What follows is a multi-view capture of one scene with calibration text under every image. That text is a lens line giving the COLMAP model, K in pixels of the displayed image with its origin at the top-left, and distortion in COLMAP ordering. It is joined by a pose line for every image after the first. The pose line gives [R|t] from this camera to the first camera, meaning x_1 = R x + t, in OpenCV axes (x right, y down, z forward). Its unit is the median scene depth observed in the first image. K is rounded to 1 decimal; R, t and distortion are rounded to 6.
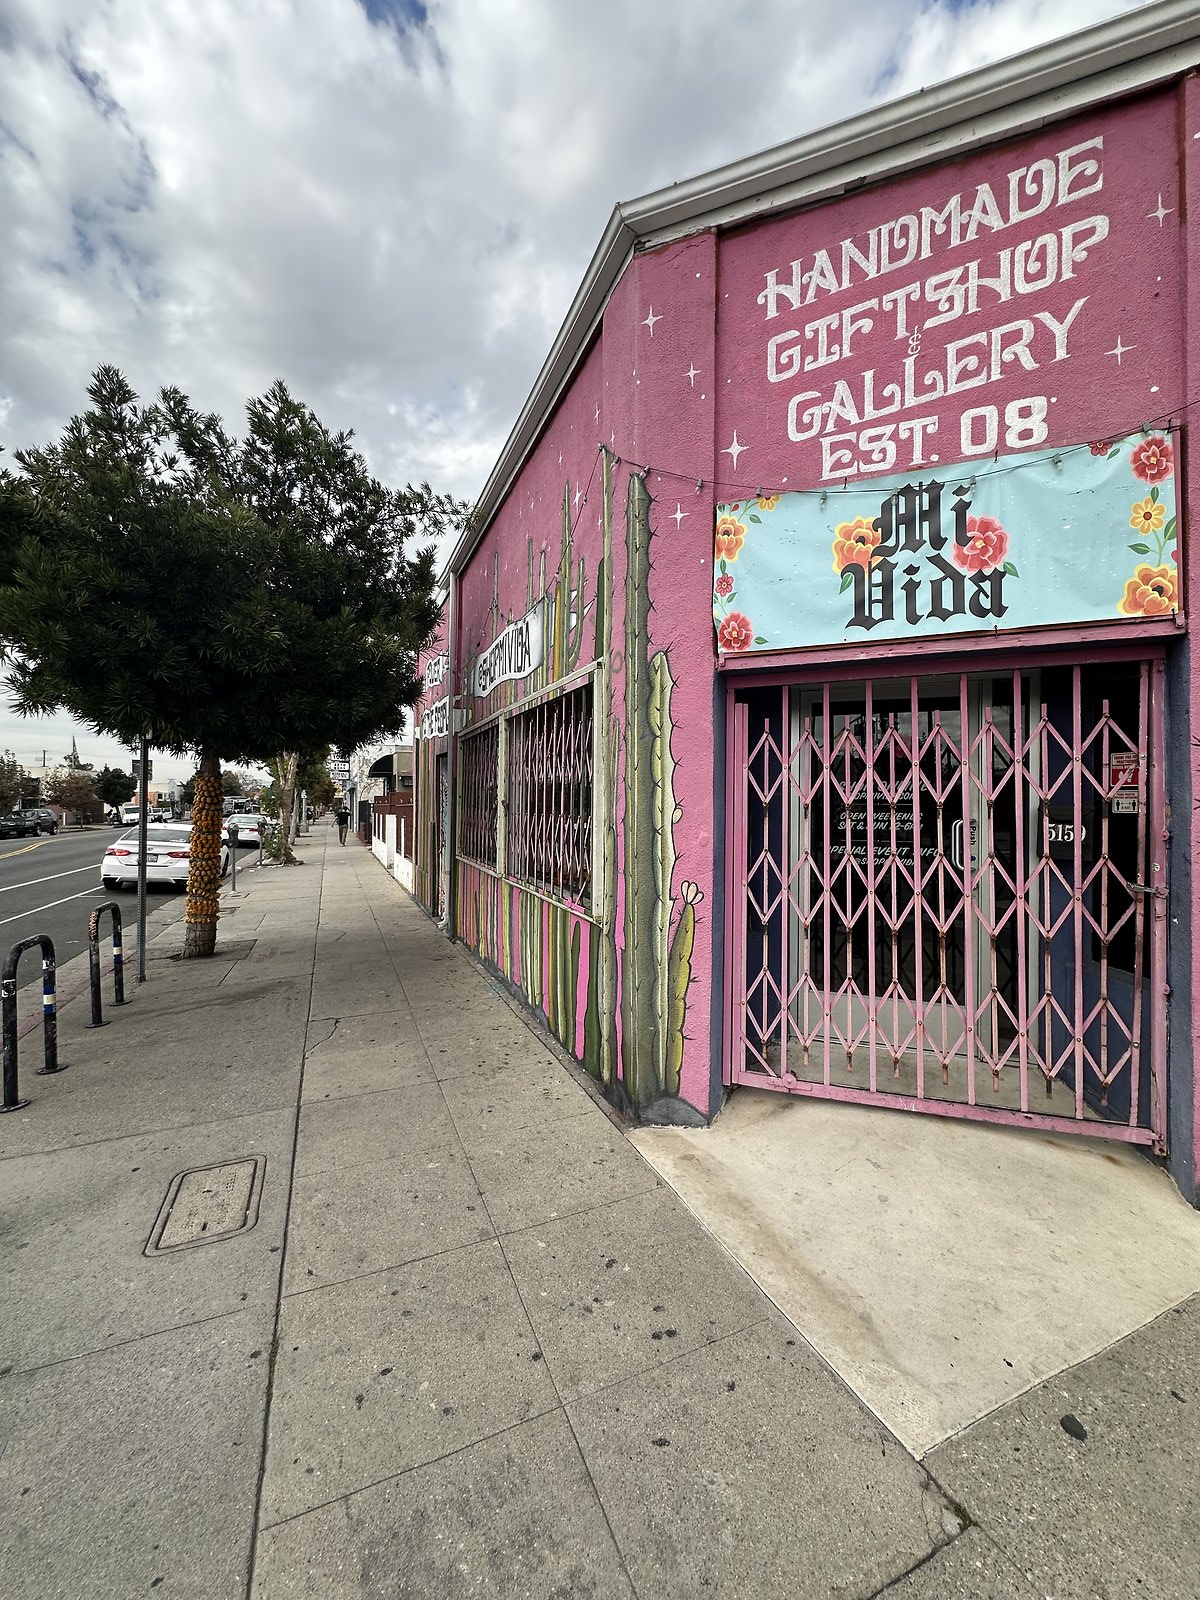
lens RADIAL K [[640.8, 0, 598.1], [0, 640.8, 798.0], [0, 0, 1]] dist [-0.003847, 0.000670]
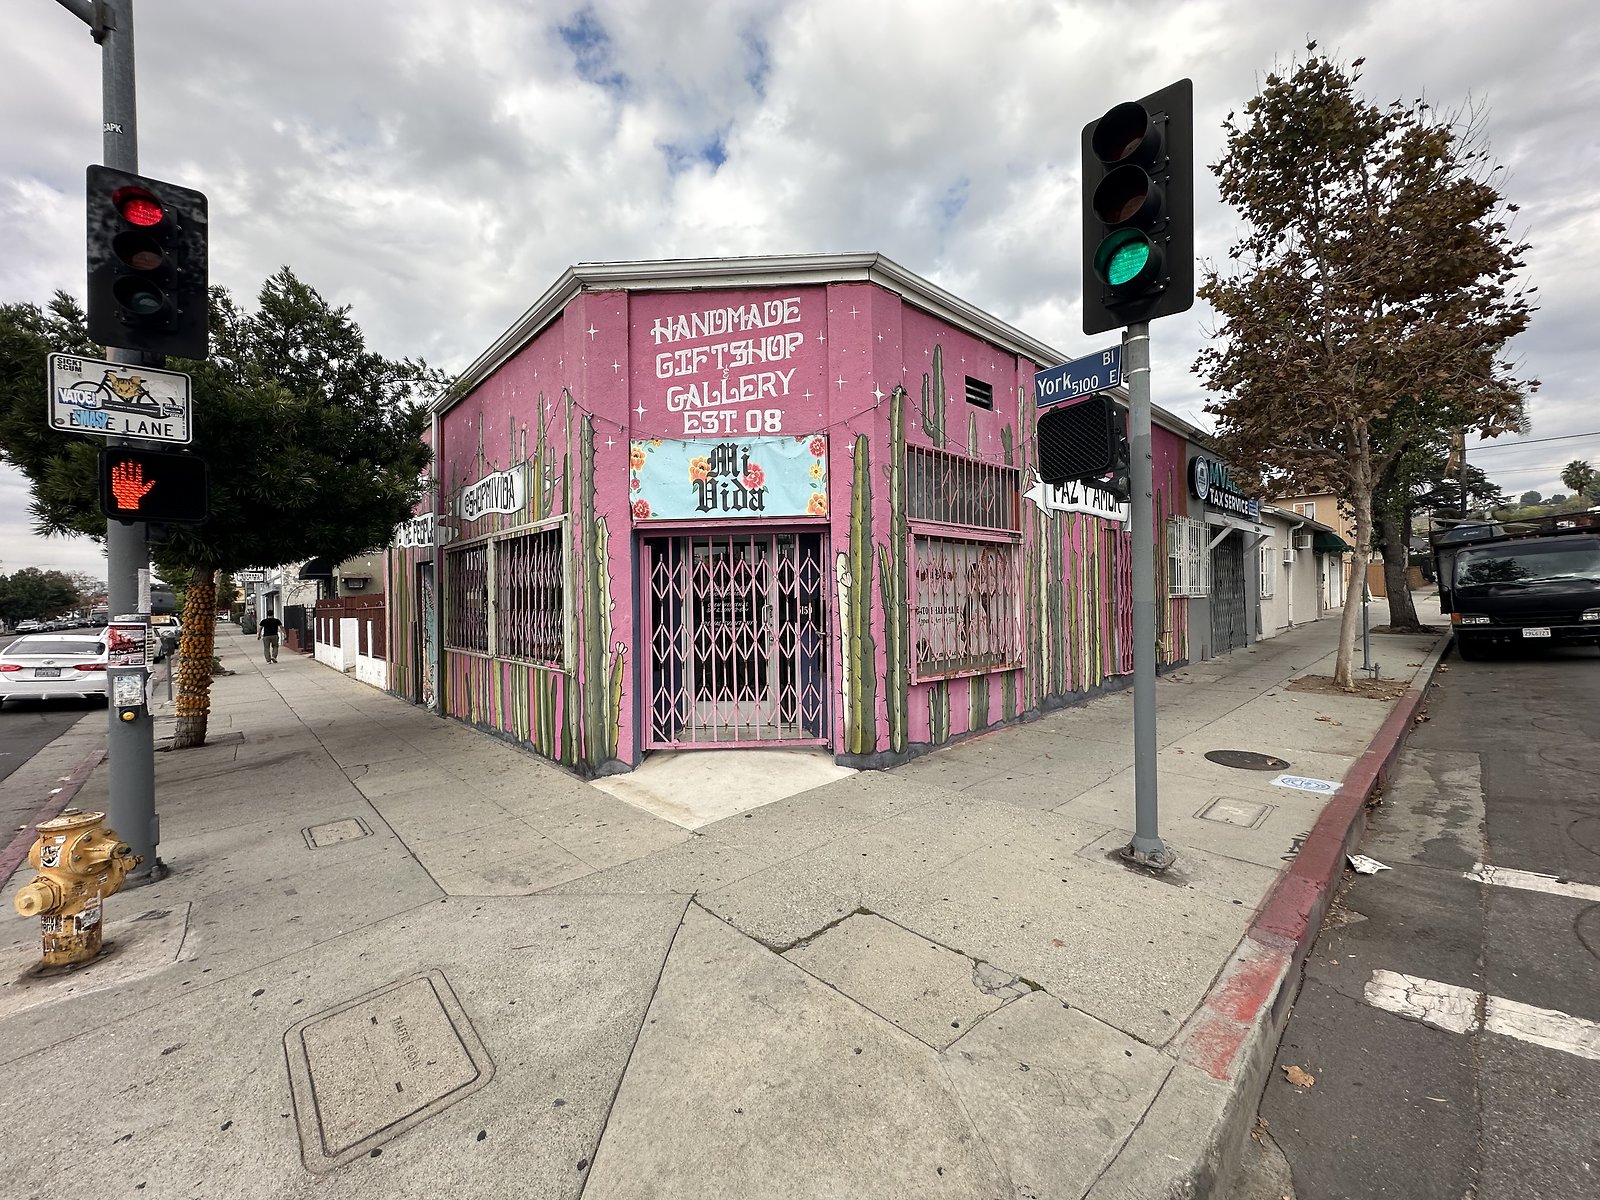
lens RADIAL K [[640.8, 0, 801.3], [0, 640.8, 600.1], [0, 0, 1]] dist [-0.003847, 0.000670]
pose [[0.939767, -0.021063, 0.341167, 0.005669], [0.018418, 0.999770, 0.010989, -0.001678], [-0.341320, -0.004044, 0.939938, -0.908478]]
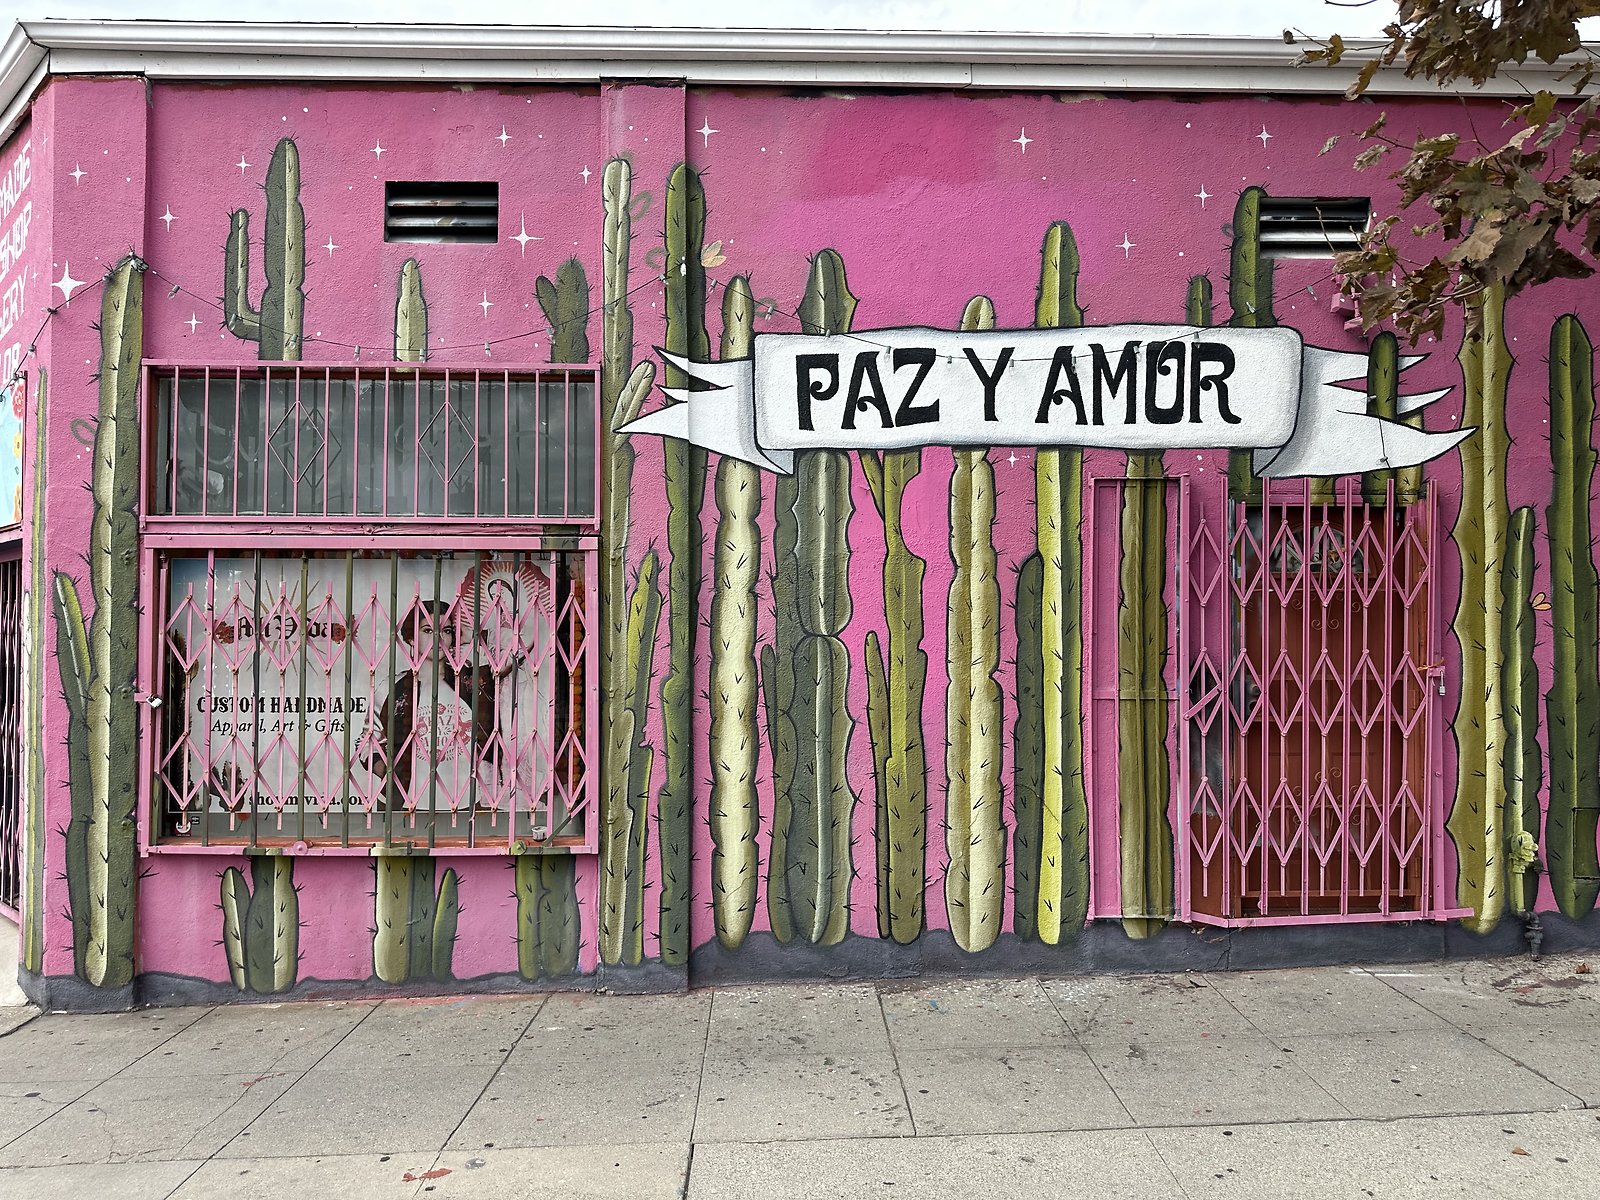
lens RADIAL K [[1127.0, 0, 807.1], [0, 1127.0, 600.1], [0, 0, 1]] dist [0.043076, -0.047383]
pose [[0.931721, -0.013374, -0.362928, 2.643004], [0.009980, 0.999887, -0.011225, -0.072520], [0.363037, 0.006837, 0.931750, -0.398781]]
